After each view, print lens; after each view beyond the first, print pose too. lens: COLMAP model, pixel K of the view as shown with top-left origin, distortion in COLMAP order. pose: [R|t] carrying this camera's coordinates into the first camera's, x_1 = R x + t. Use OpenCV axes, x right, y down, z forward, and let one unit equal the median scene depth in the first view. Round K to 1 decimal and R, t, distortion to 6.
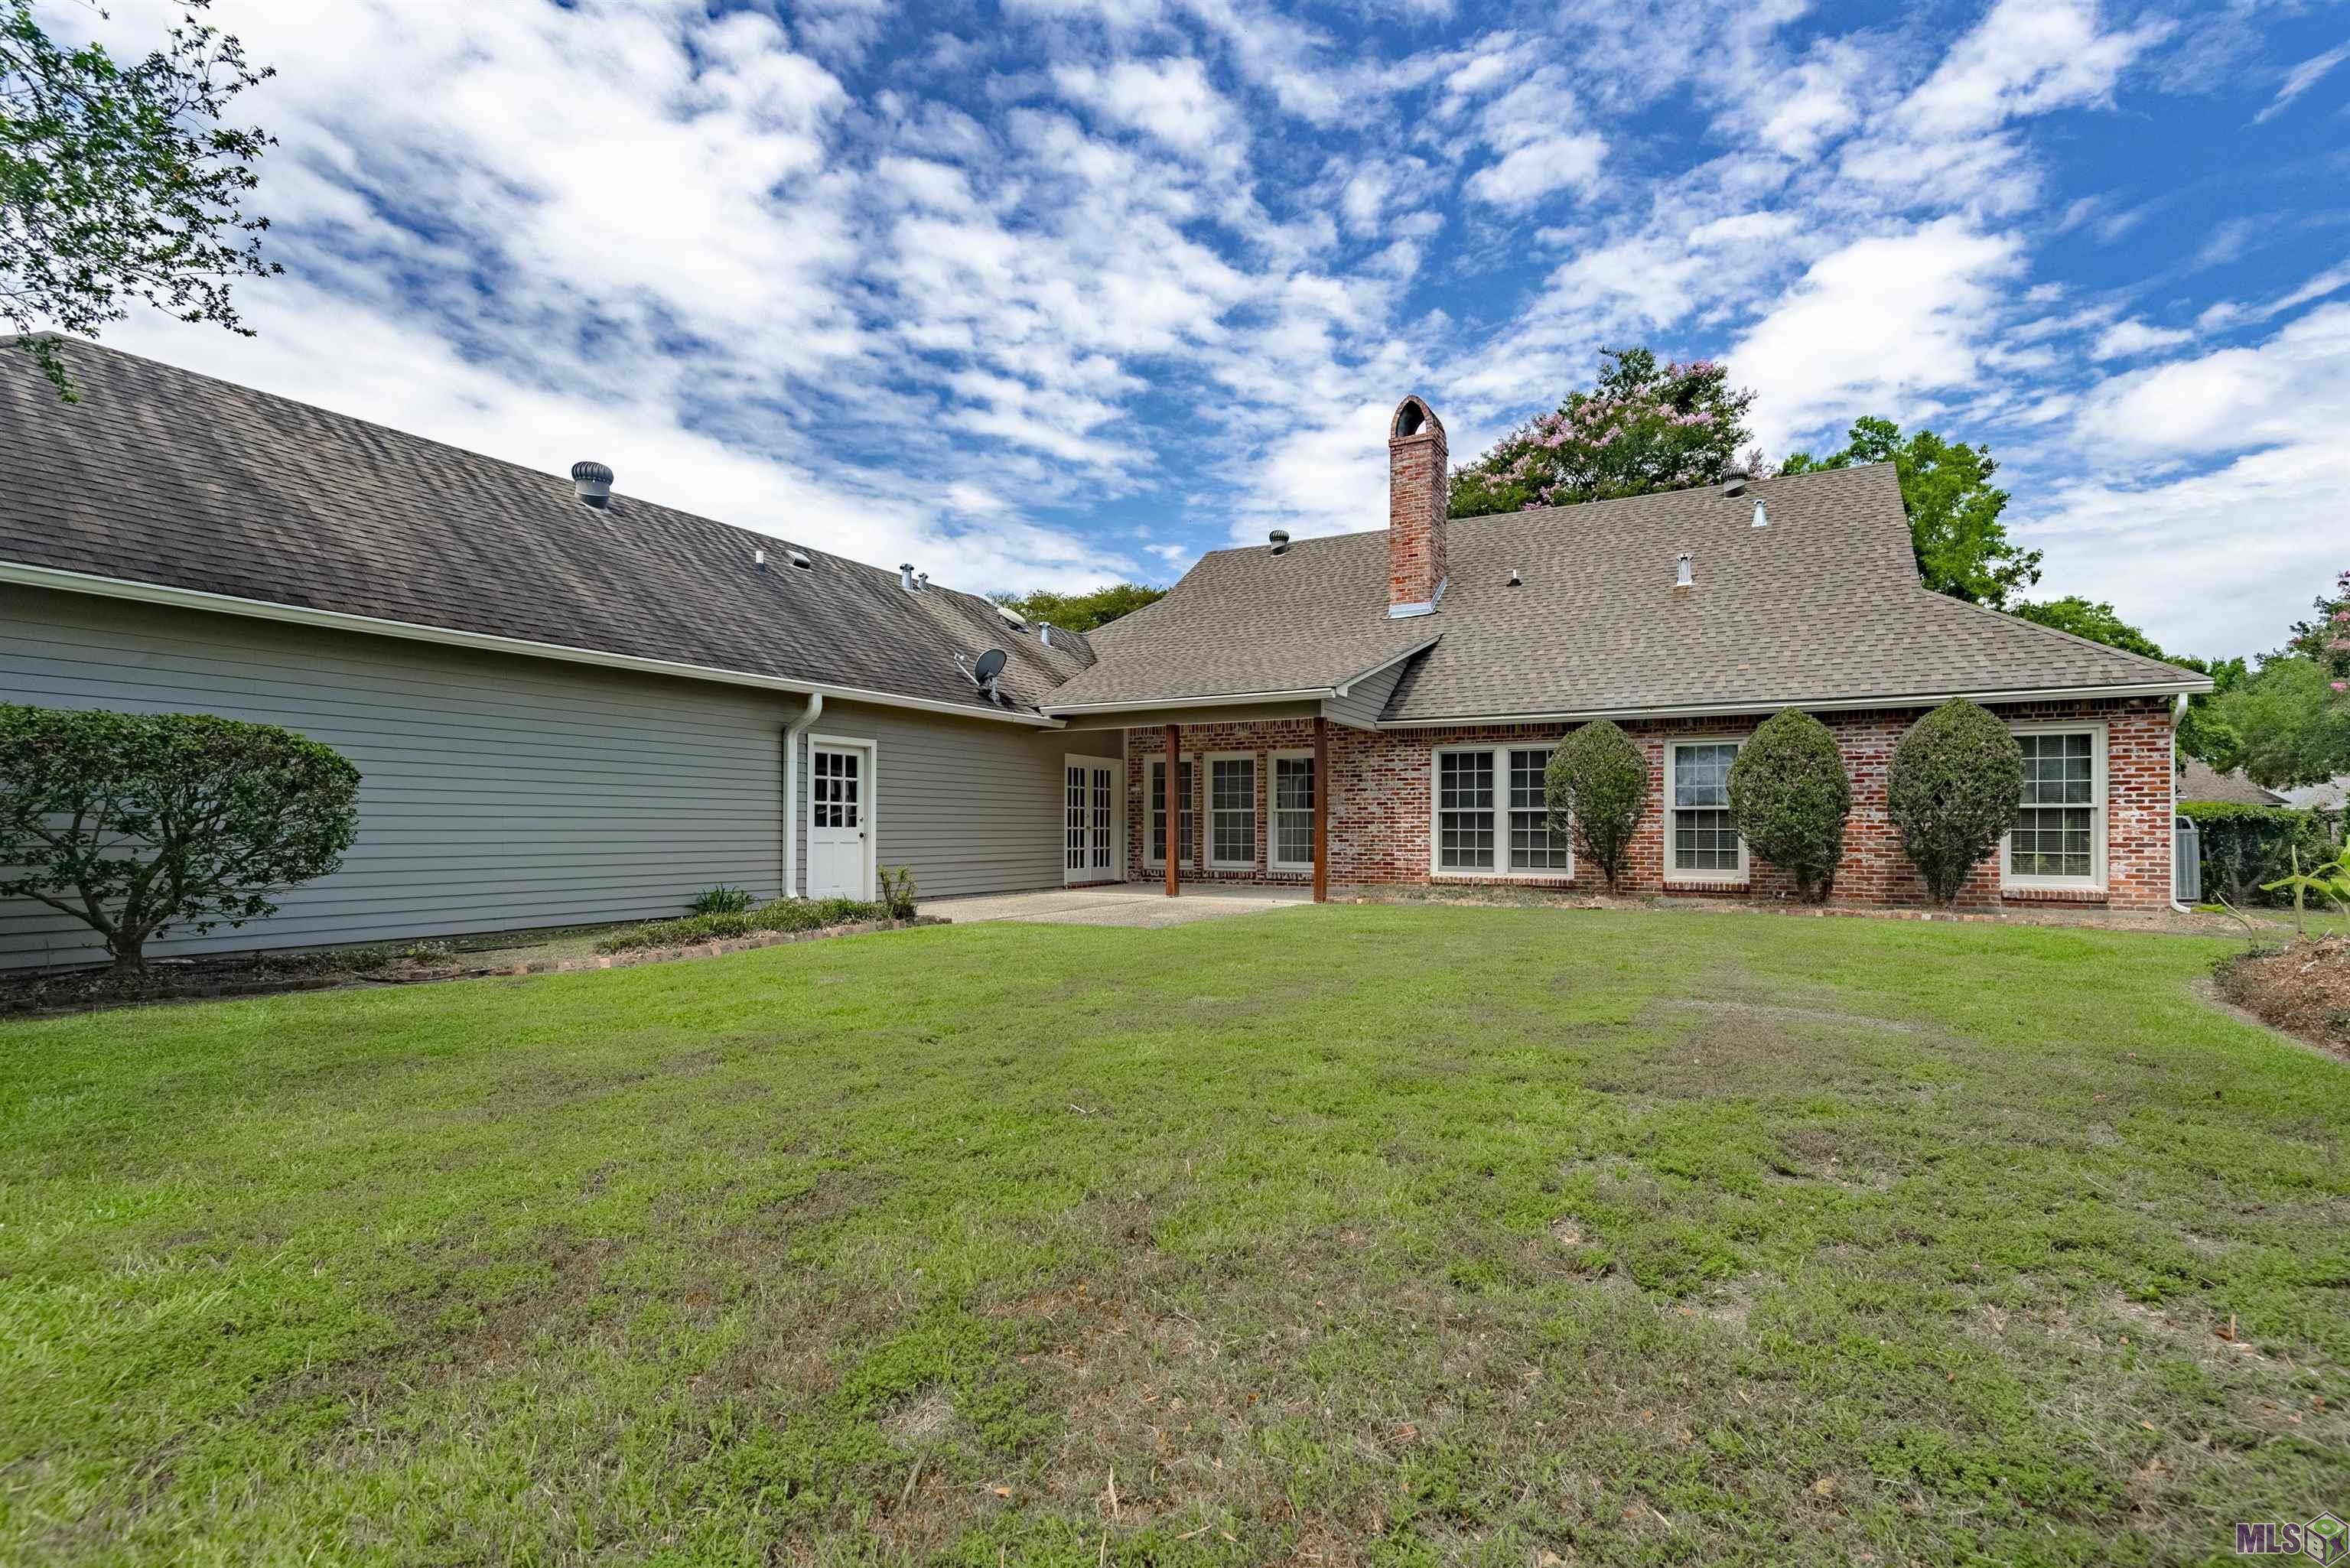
lens RADIAL K [[1118.0, 0, 1182.9], [0, 1118.0, 788.8], [0, 0, 1]] dist [0.042301, -0.025475]
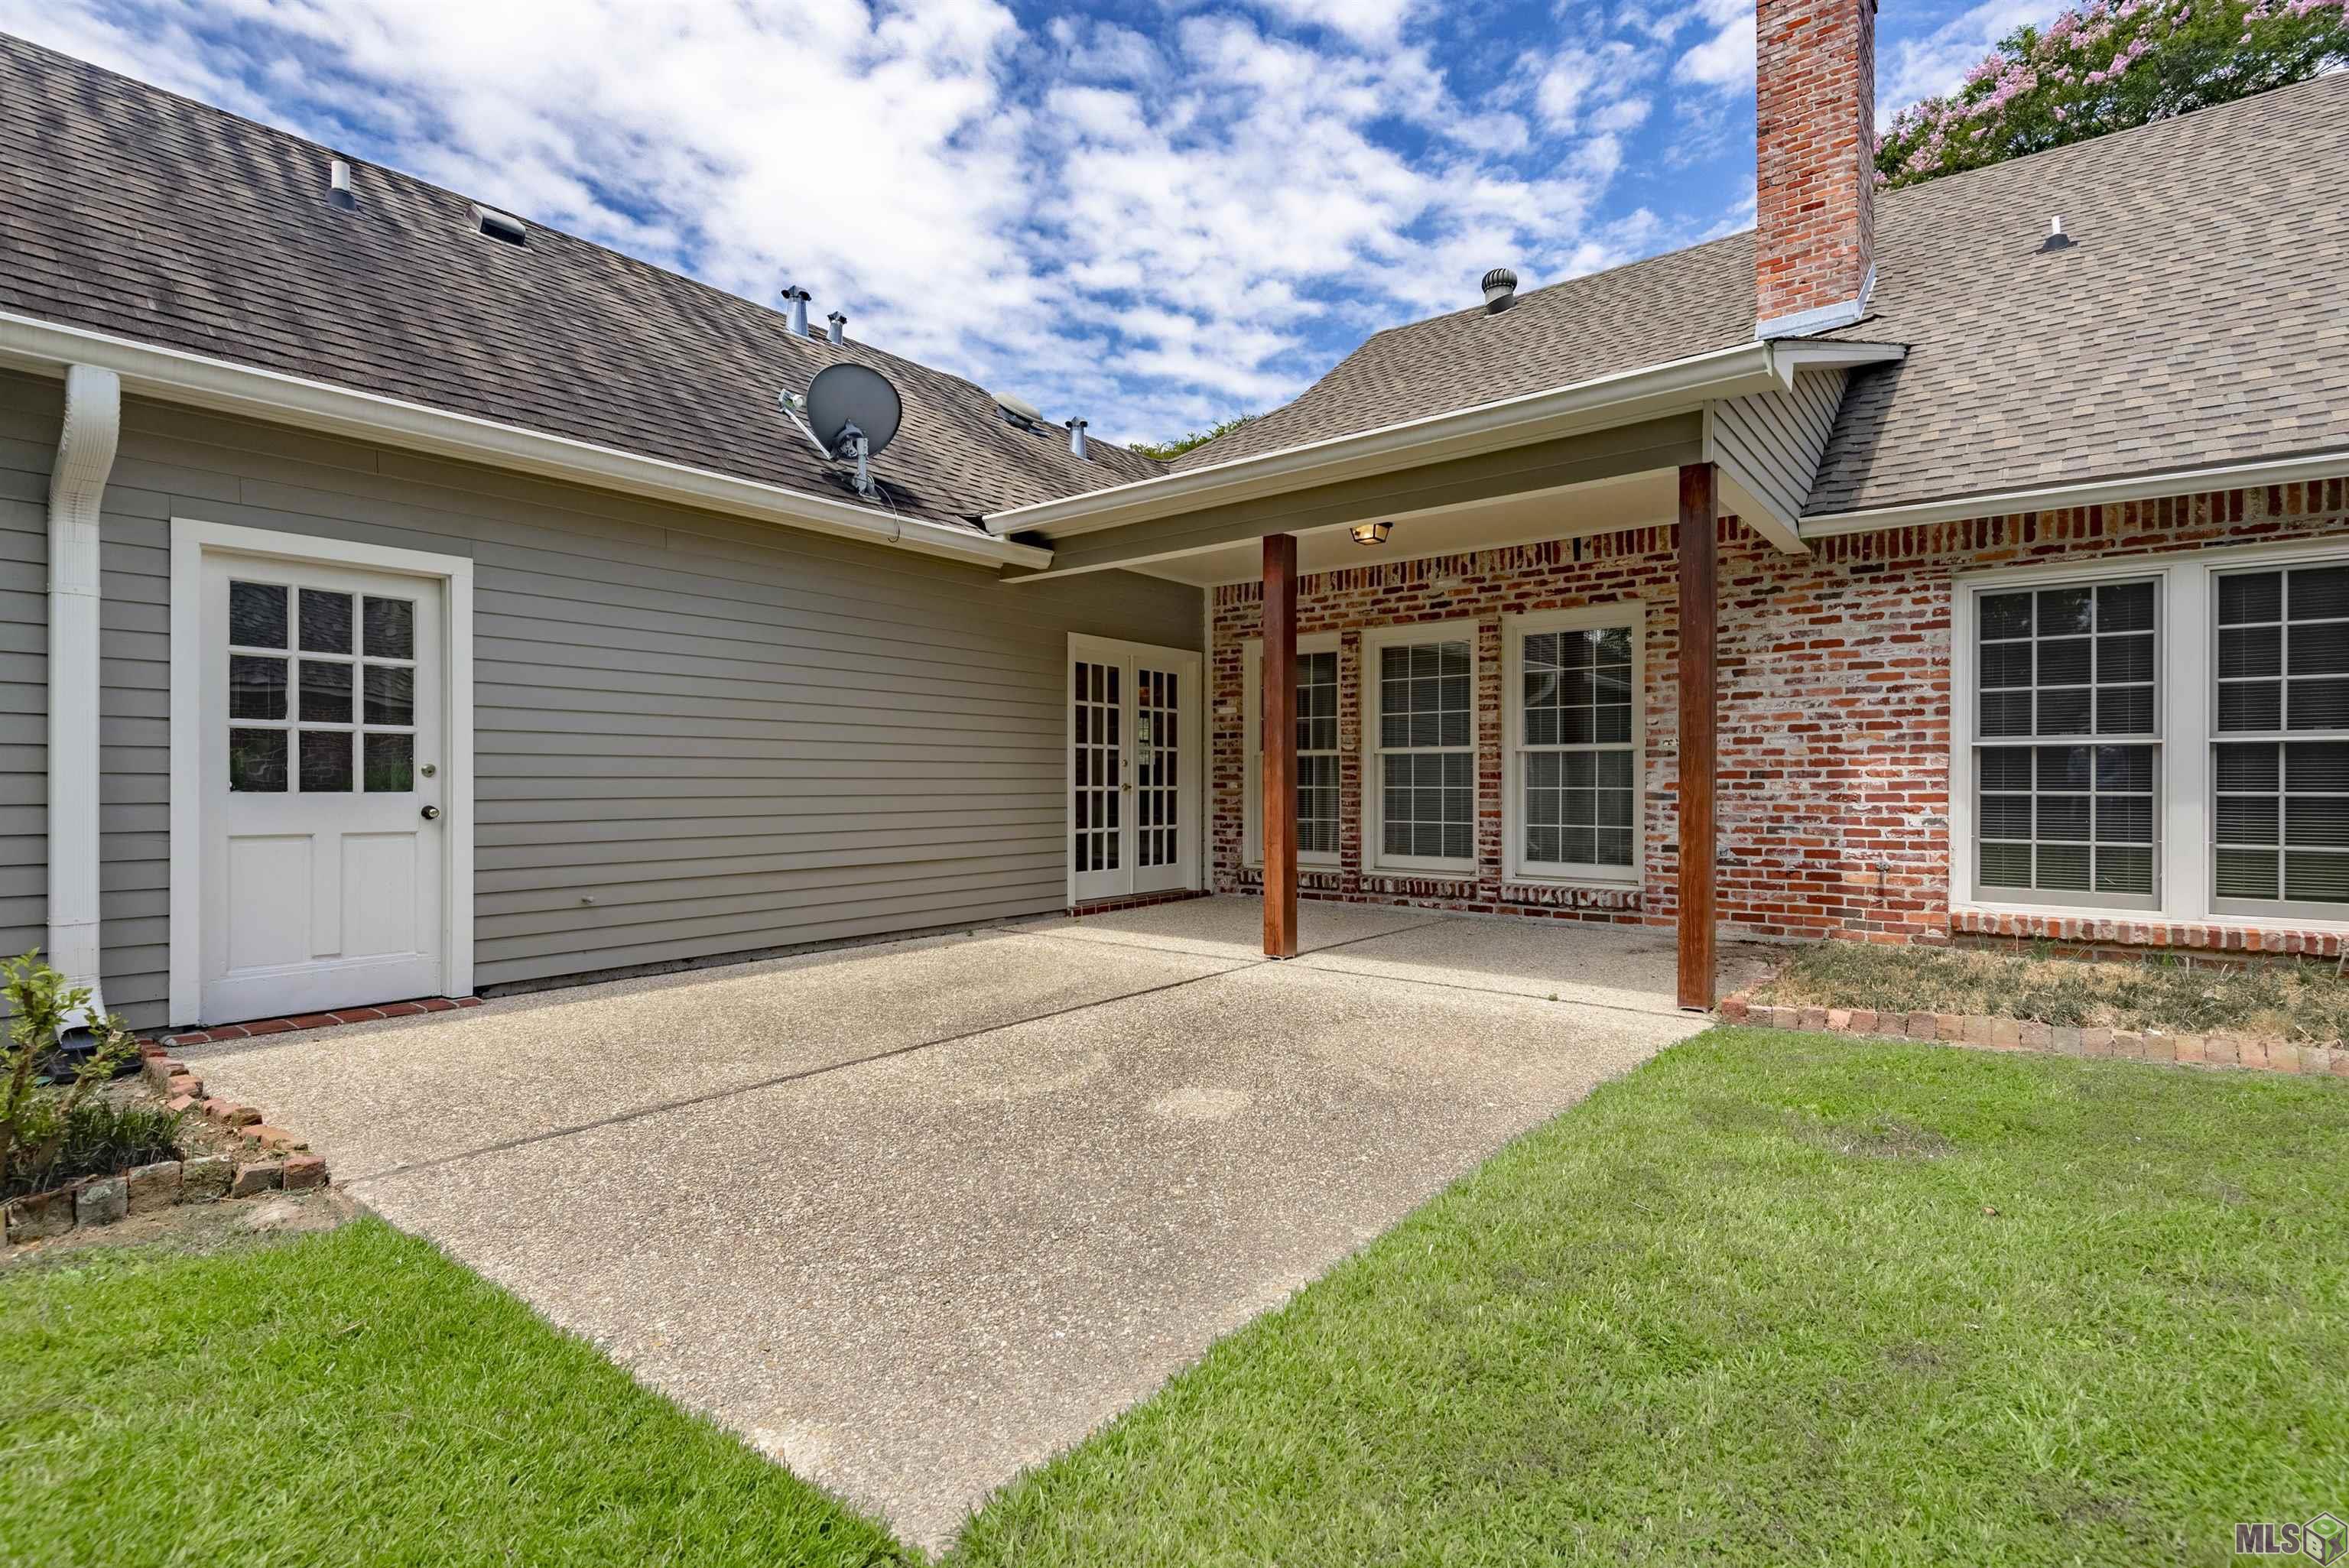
lens RADIAL K [[1096.0, 0, 1222.0], [0, 1096.0, 804.5], [0, 0, 1]] dist [0.050895, -0.034255]
pose [[0.992093, 0.000165, -0.125504, 0.017353], [0.007054, 0.998345, 0.057070, 0.014540], [0.125306, -0.057504, 0.990450, 0.505297]]
